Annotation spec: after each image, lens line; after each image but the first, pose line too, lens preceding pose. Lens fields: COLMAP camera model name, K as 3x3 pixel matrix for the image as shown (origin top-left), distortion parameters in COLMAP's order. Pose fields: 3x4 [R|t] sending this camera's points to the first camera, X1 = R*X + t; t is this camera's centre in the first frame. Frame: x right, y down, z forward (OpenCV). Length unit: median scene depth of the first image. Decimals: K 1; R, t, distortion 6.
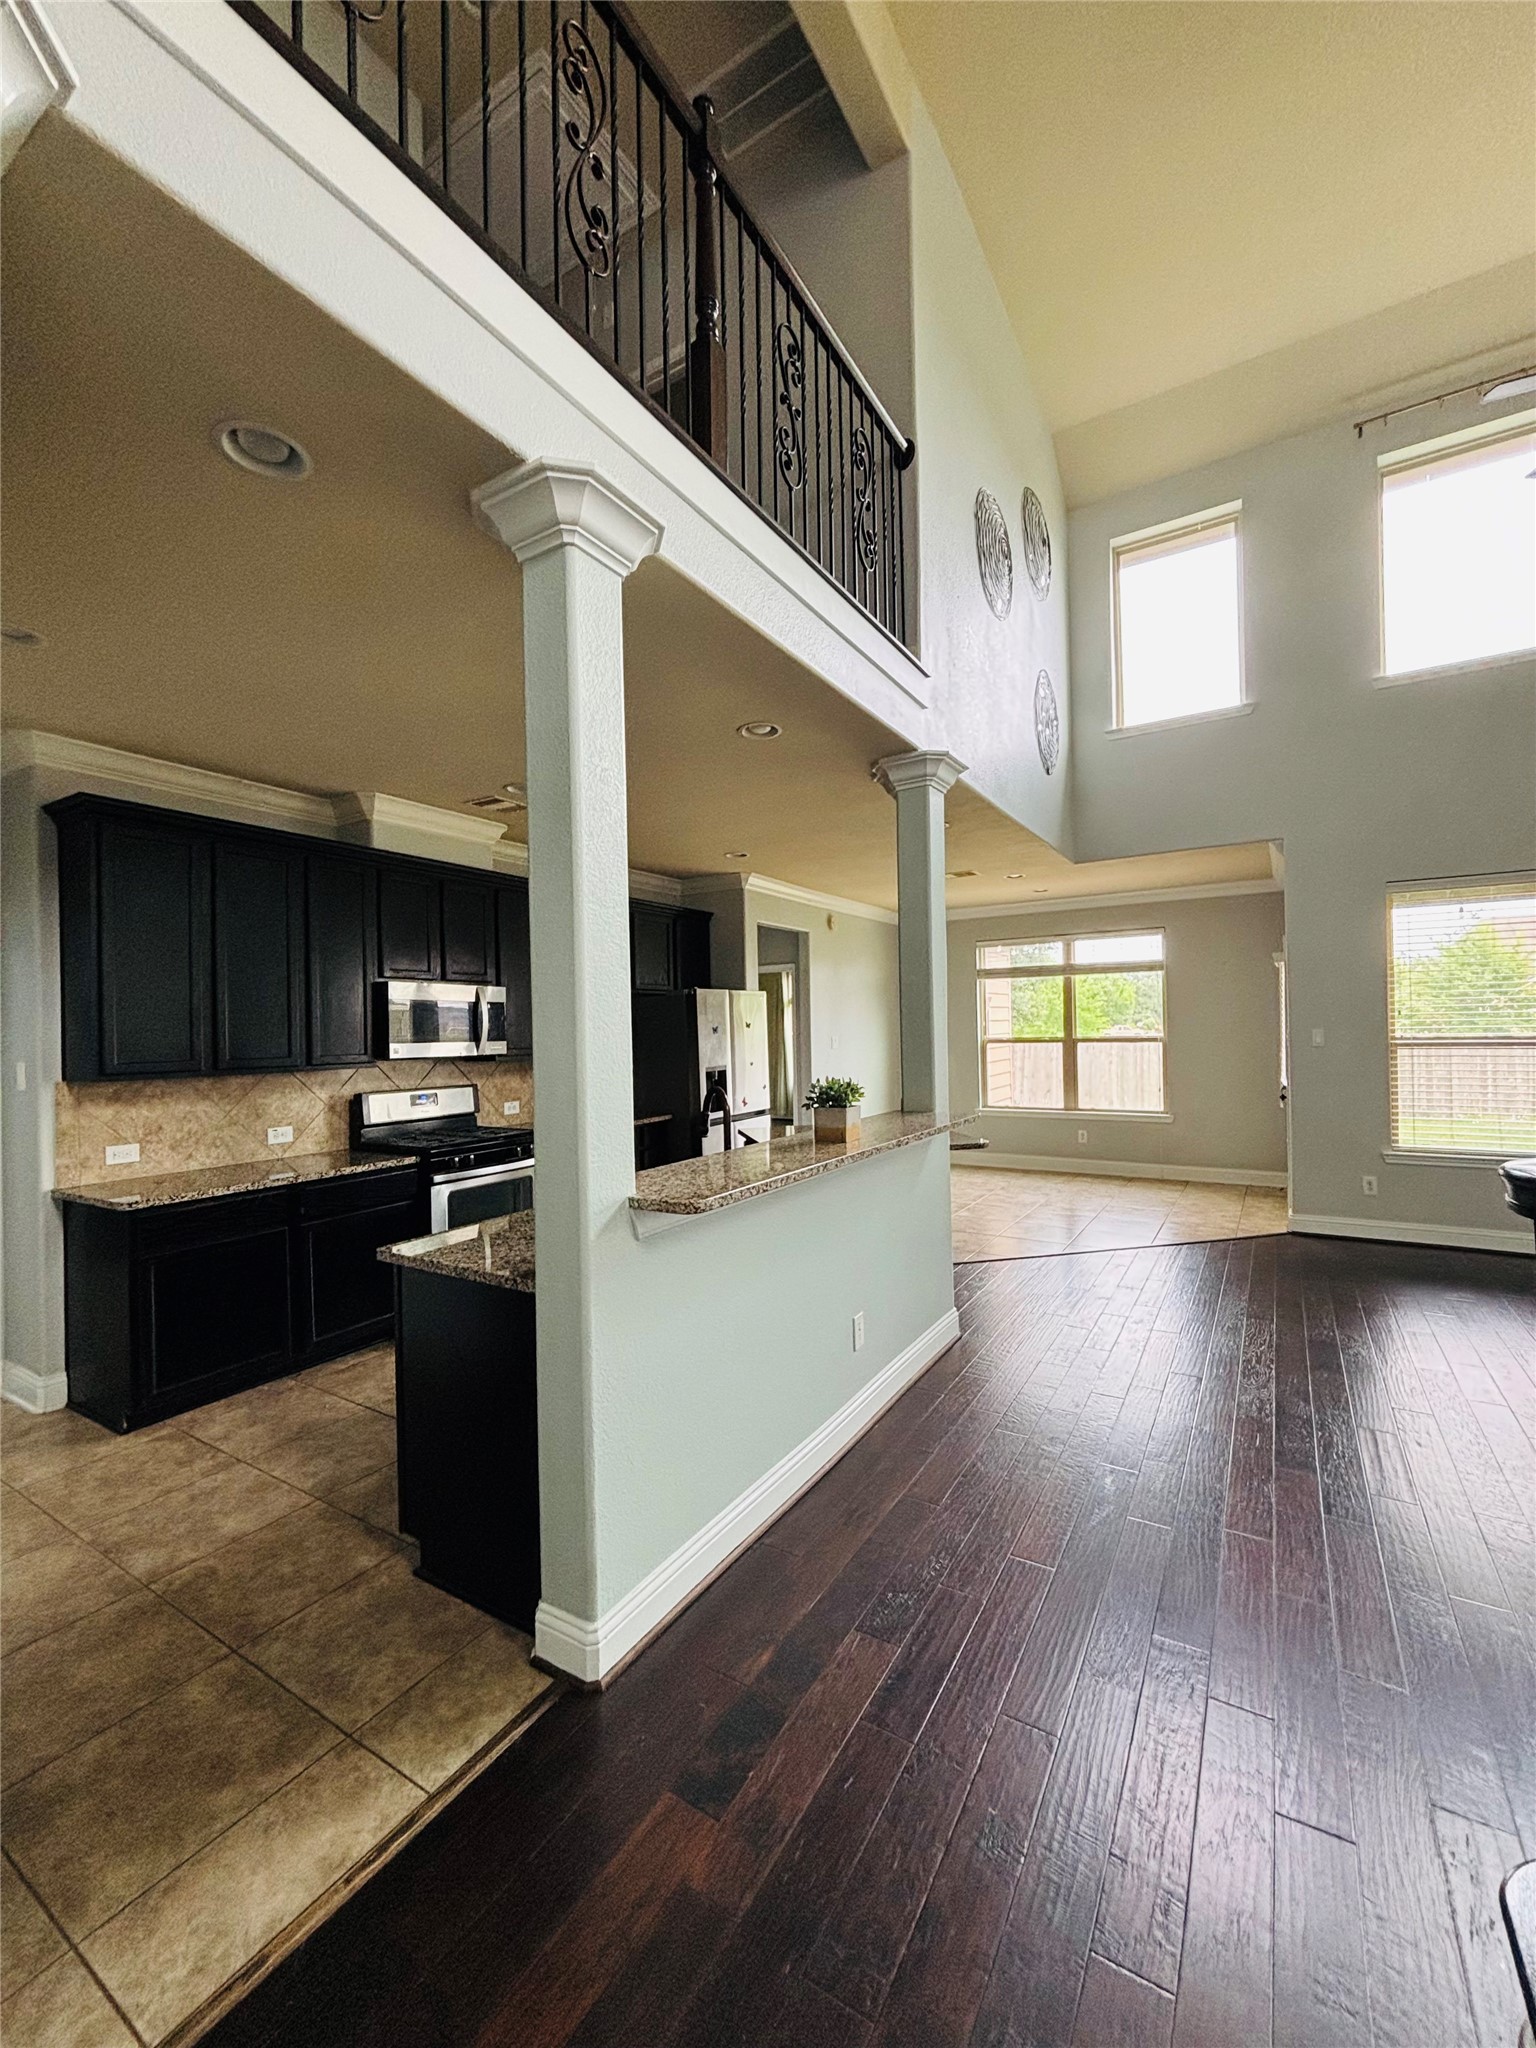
lens RADIAL K [[834.6, 0, 768.1], [0, 834.6, 1026.7], [0, 0, 1]] dist [0.009563, -0.000128]
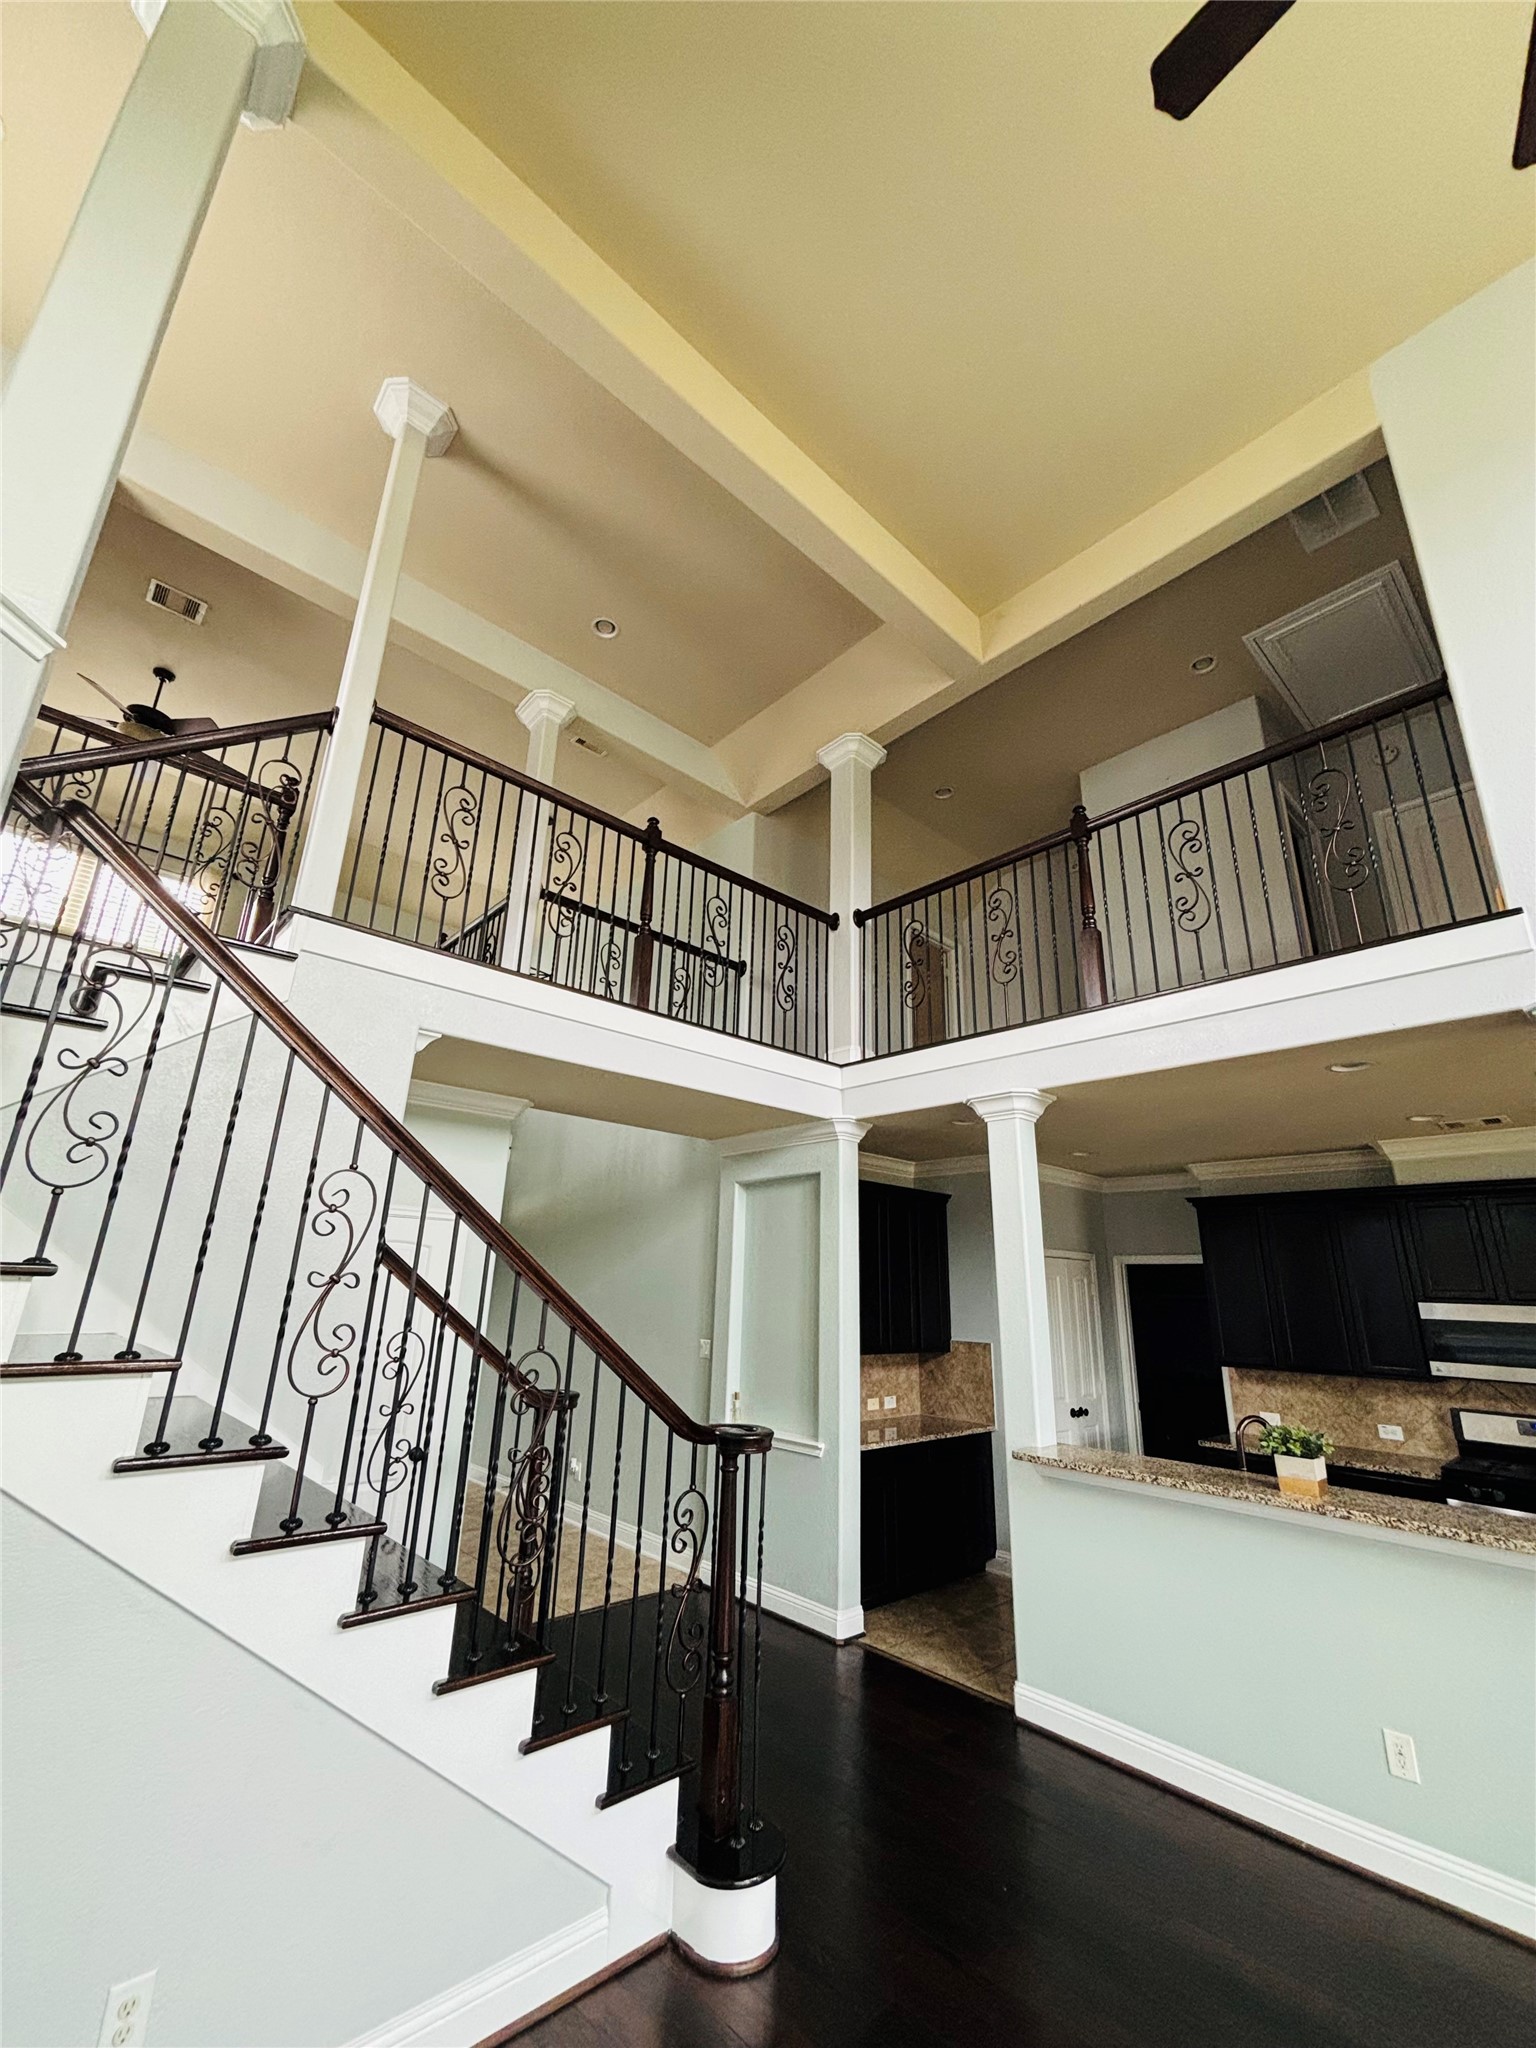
lens RADIAL K [[834.6, 0, 764.4], [0, 834.6, 1020.3], [0, 0, 1]] dist [0.009563, -0.000128]
pose [[-0.273888, -0.281222, -0.919728, 1.064336], [-0.008869, 0.956993, -0.289975, -0.091711], [0.961721, -0.071263, -0.264603, 0.518672]]
